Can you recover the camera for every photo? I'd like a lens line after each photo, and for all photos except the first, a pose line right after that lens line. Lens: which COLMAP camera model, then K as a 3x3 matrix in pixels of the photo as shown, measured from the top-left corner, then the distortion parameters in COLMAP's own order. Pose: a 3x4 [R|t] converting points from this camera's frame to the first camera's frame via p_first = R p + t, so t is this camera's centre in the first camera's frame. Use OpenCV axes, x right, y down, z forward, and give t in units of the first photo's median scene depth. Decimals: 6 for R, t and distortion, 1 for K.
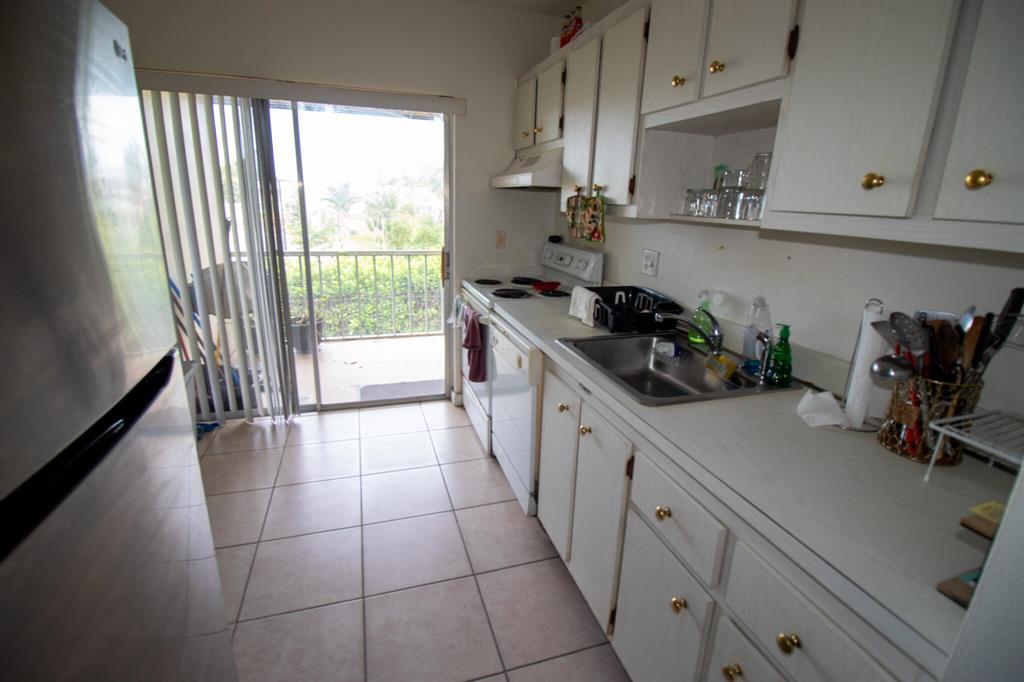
lens RADIAL K [[479.8, 0, 514.0], [0, 479.8, 338.9], [0, 0, 1]] dist [-0.004639, -0.001112]
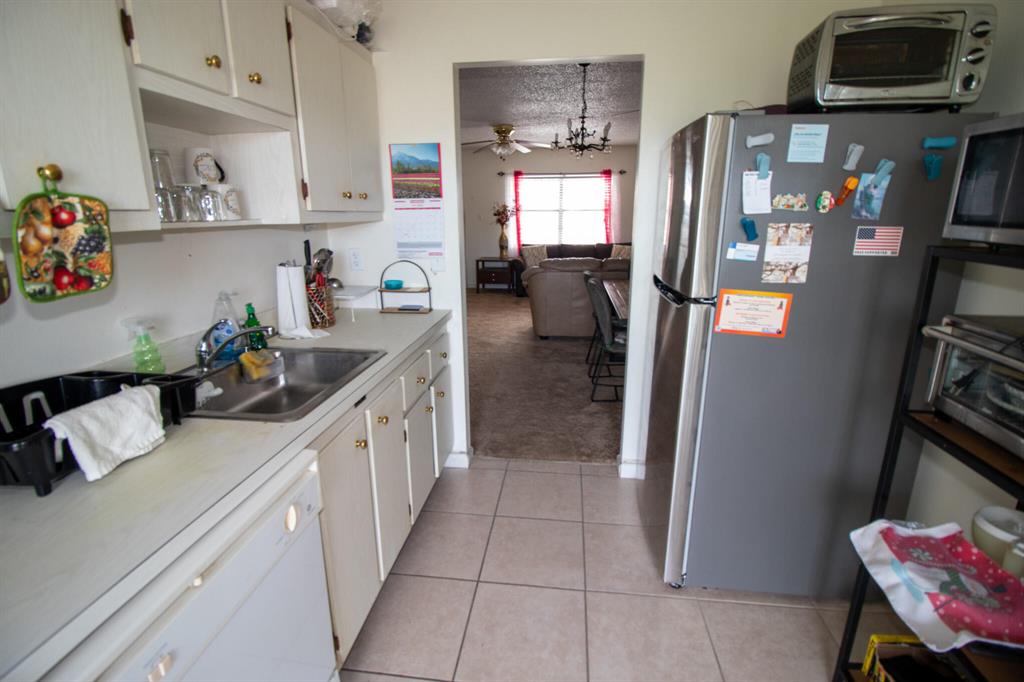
lens RADIAL K [[479.8, 0, 515.4], [0, 479.8, 341.4], [0, 0, 1]] dist [-0.004639, -0.001112]
pose [[-0.903594, -0.124342, 0.409947, -0.464029], [0.106096, 0.862181, 0.495365, -0.393095], [-0.415043, 0.491103, -0.765870, 1.389005]]
